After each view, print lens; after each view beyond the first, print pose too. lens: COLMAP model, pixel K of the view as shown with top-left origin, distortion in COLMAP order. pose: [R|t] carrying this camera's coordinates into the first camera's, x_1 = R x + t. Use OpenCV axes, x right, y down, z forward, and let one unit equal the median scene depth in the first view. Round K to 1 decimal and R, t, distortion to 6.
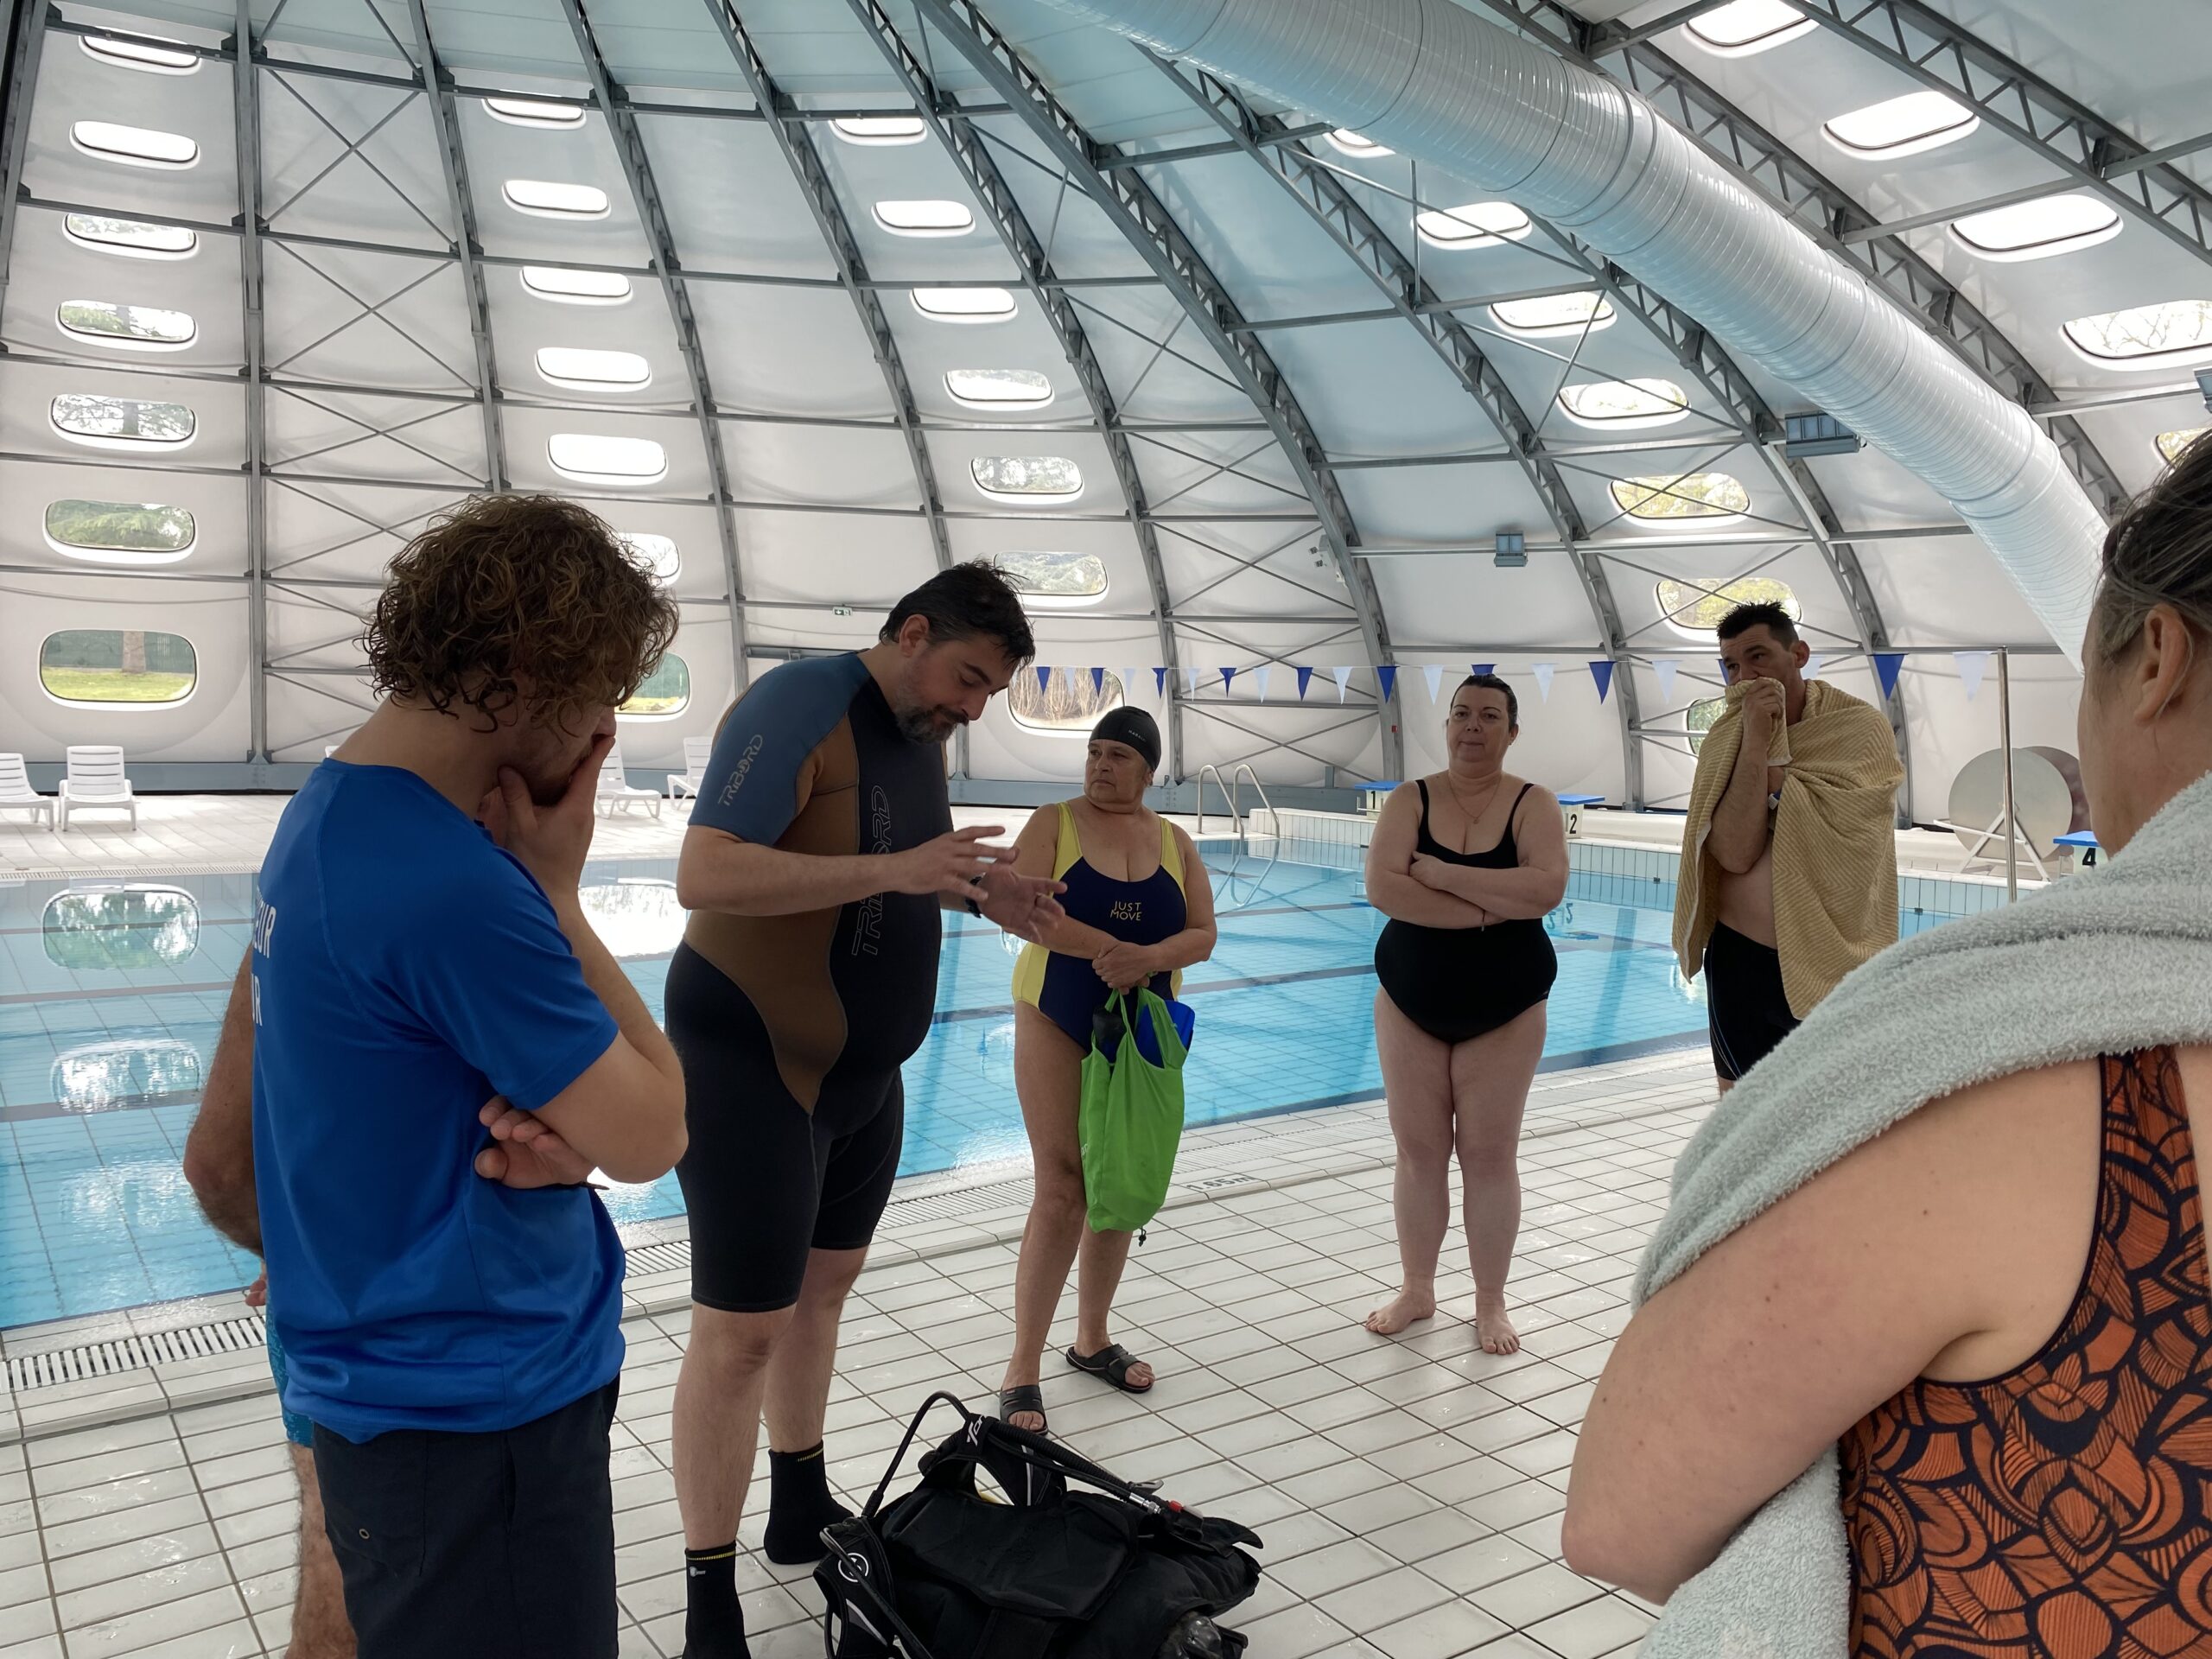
lens RADIAL K [[1689.3, 0, 1140.0], [0, 1689.3, 835.9], [0, 0, 1]] dist [0.021089, -0.013701]
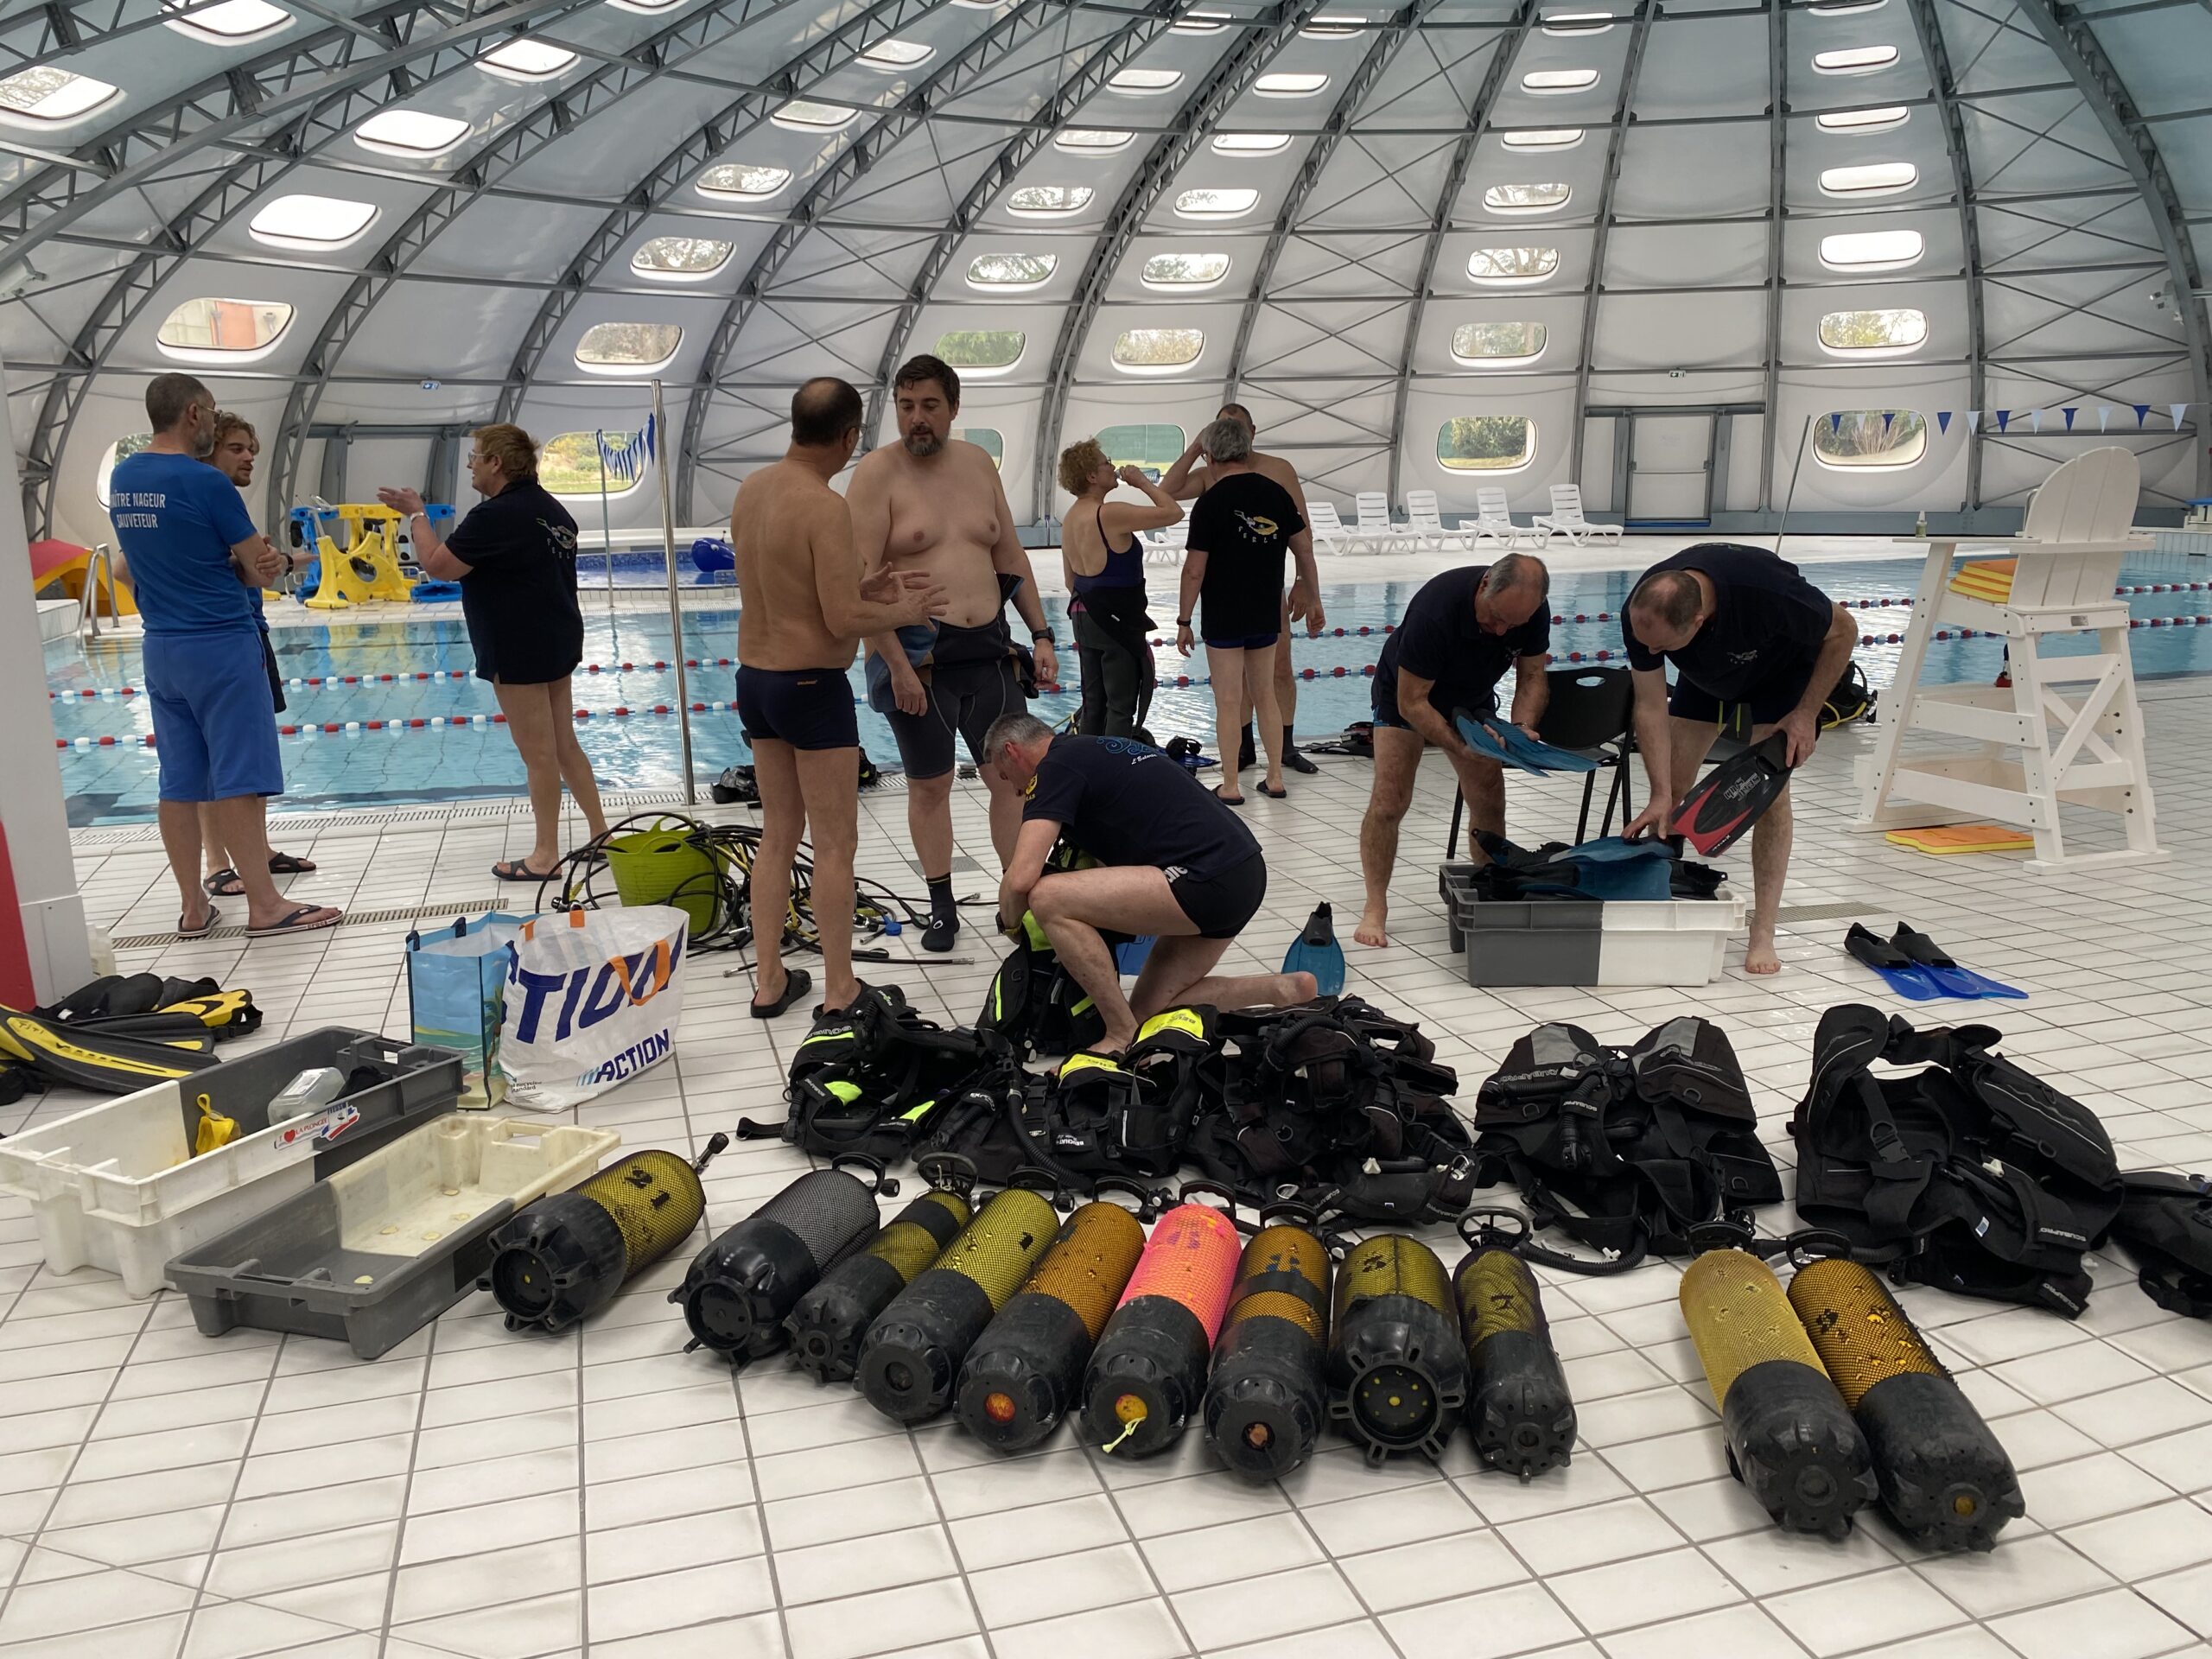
lens RADIAL K [[1689.3, 0, 1082.4], [0, 1689.3, 807.7], [0, 0, 1]] dist [0.021089, -0.013701]
pose [[0.939342, 0.026093, -0.341989, -0.188866], [0.018467, 0.991808, 0.126396, 0.017428], [0.342485, -0.125045, 0.931165, -0.390154]]
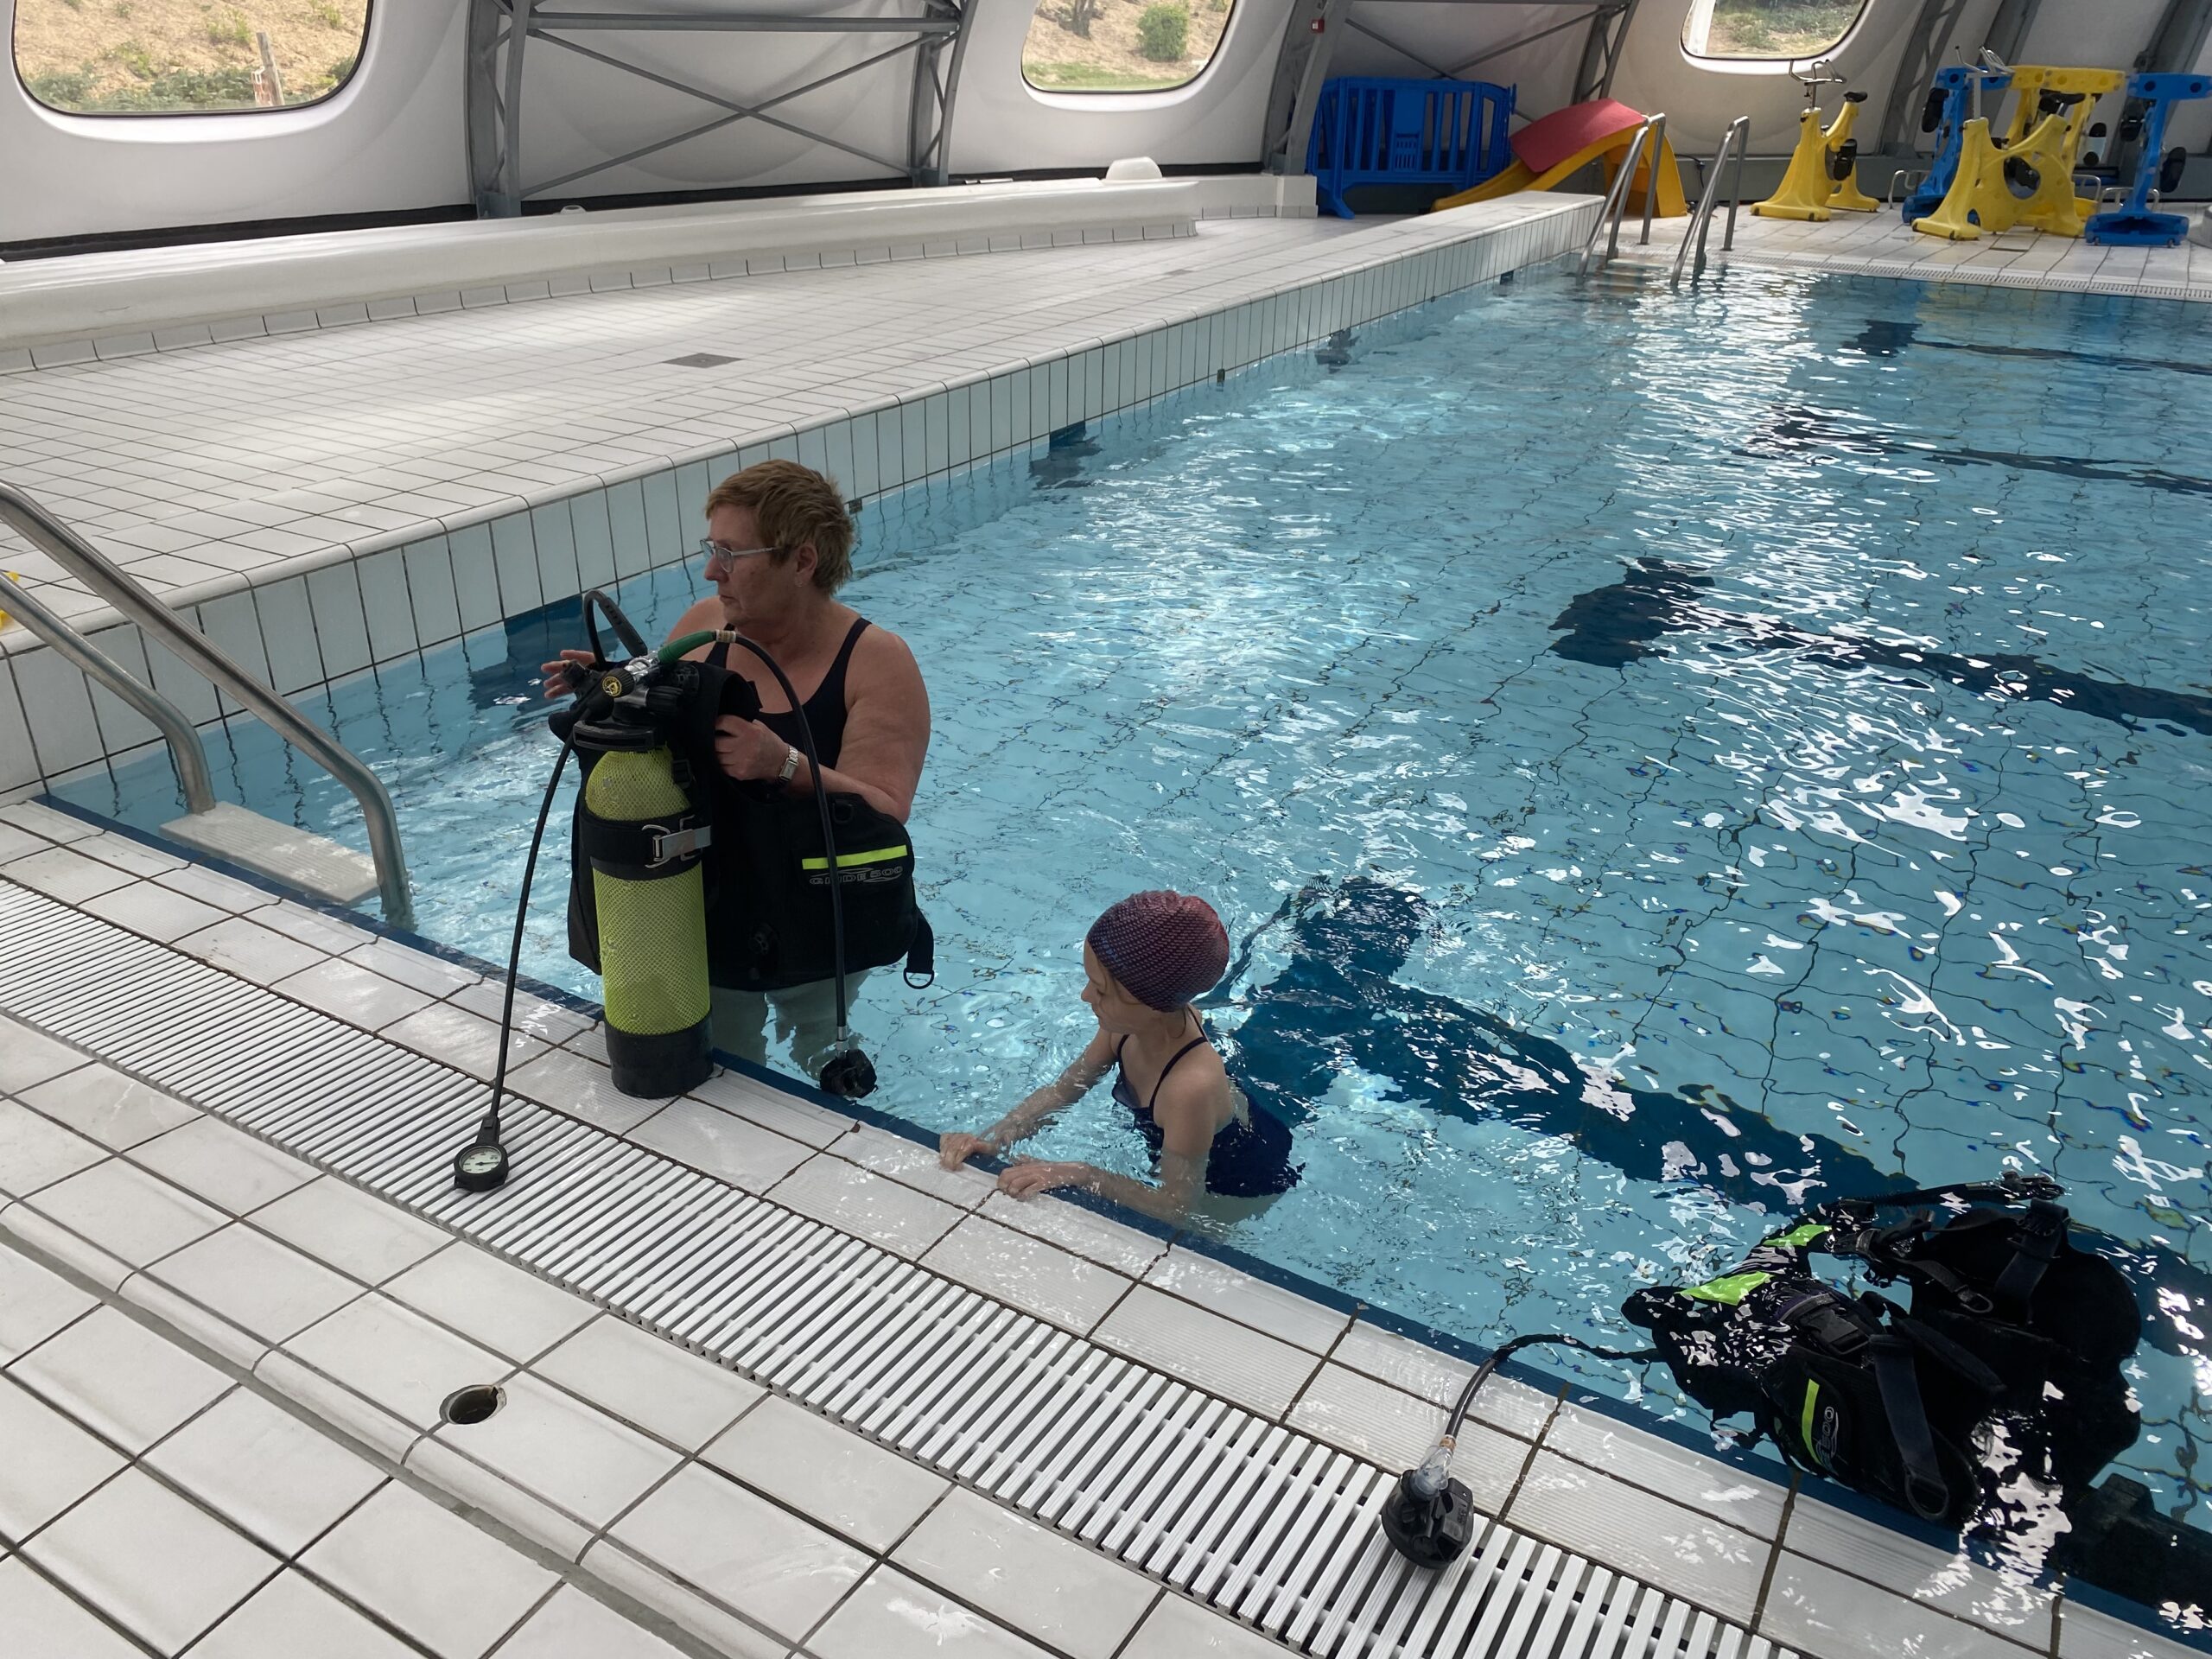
lens RADIAL K [[1689.3, 0, 1120.7], [0, 1689.3, 824.6], [0, 0, 1]] dist [0.021089, -0.013701]
pose [[0.389491, 0.381180, -0.838450, -0.464735], [-0.070518, 0.920009, 0.385501, -0.004158], [0.918327, -0.091023, 0.385215, -0.138906]]
